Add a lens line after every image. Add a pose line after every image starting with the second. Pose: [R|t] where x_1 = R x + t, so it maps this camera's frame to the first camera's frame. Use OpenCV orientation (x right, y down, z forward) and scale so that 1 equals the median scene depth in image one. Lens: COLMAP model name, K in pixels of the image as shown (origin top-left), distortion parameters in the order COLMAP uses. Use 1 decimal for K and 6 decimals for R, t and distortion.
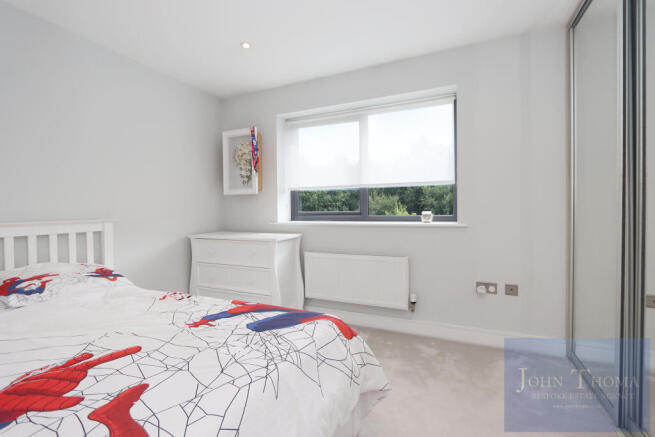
lens RADIAL K [[302.8, 0, 323.7], [0, 302.8, 217.3], [0, 0, 1]] dist [-0.003861, -0.000900]
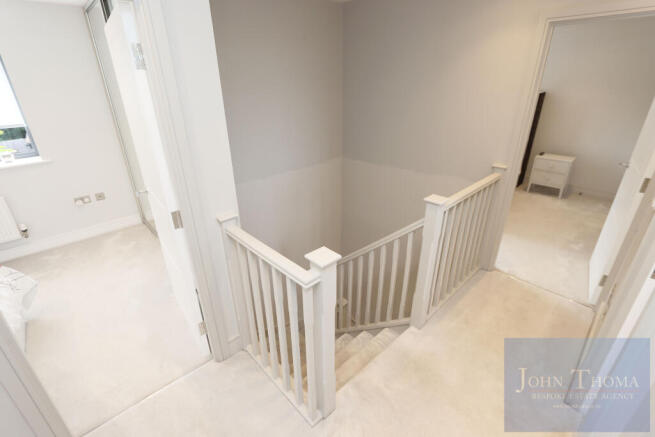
lens RADIAL K [[302.8, 0, 323.6], [0, 302.8, 214.9], [0, 0, 1]] dist [-0.003861, -0.000900]
pose [[0.383431, -0.373538, 0.844659, -0.265912], [0.011099, 0.916357, 0.400207, -0.269531], [-0.923503, -0.144078, 0.355506, -0.589567]]
